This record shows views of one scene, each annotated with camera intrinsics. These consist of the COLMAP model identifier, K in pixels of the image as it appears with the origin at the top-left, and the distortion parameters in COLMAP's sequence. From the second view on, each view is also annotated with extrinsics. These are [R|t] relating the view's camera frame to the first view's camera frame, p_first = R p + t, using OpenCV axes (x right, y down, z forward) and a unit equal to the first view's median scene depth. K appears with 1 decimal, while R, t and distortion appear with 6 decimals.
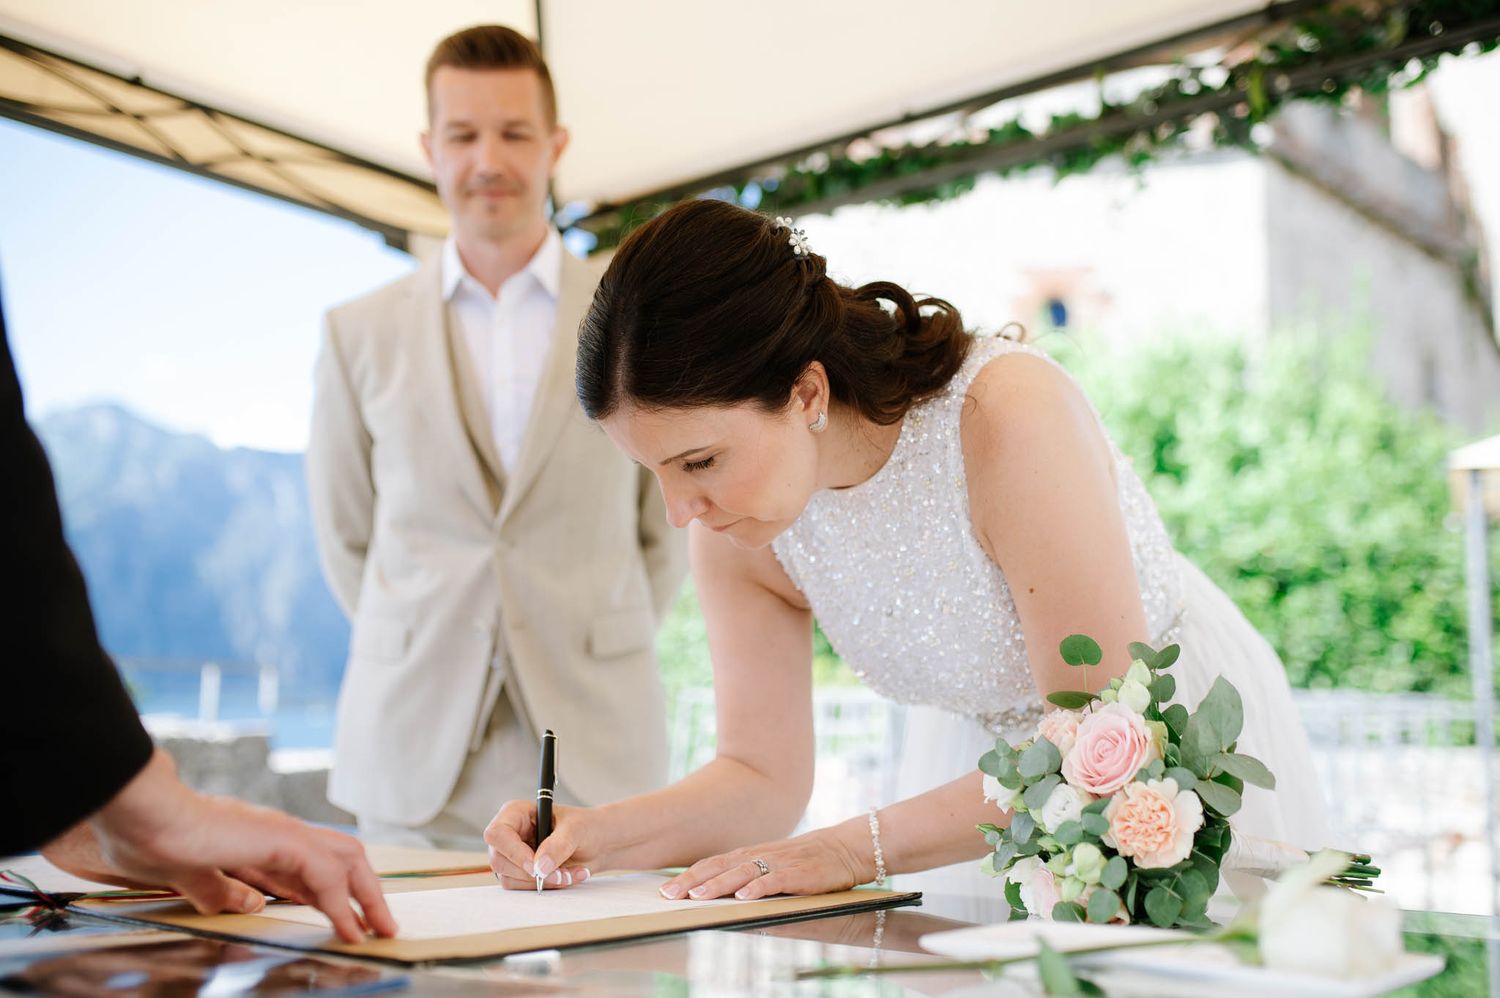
lens RADIAL K [[1553.7, 0, 787.1], [0, 1553.7, 506.0], [0, 0, 1]] dist [-0.056781, 0.078077]
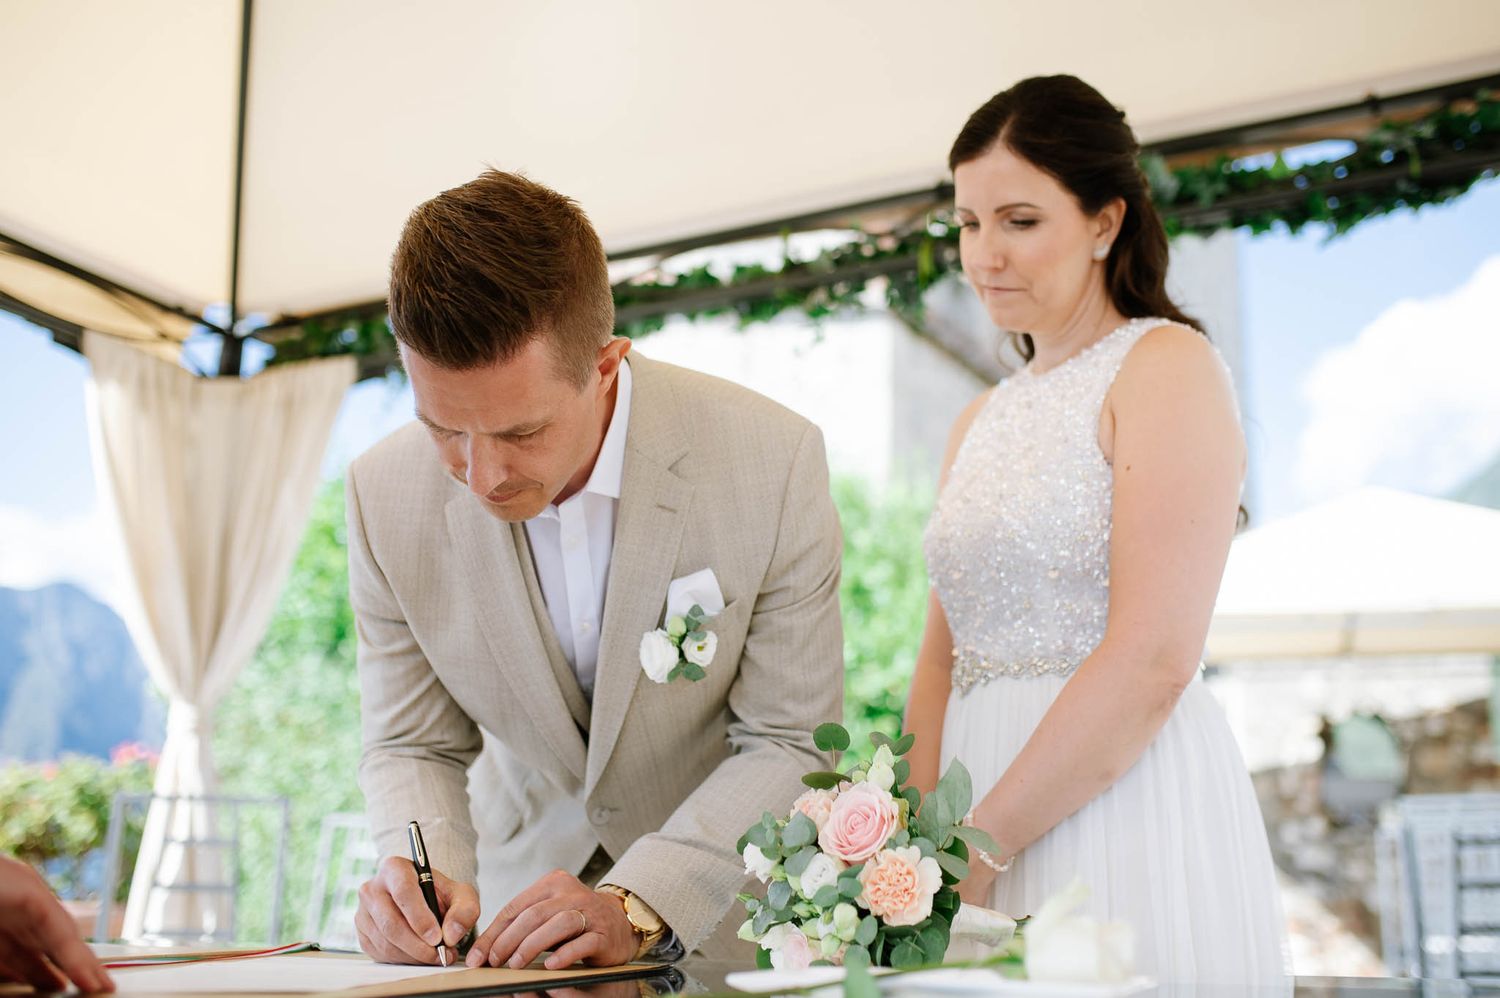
lens RADIAL K [[1553.7, 0, 787.1], [0, 1553.7, 506.0], [0, 0, 1]] dist [-0.056781, 0.078077]
pose [[0.970690, 0.048854, 0.235317, -0.121364], [-0.027930, 0.995418, -0.091447, 0.030856], [-0.238706, 0.082194, 0.967607, -0.106002]]
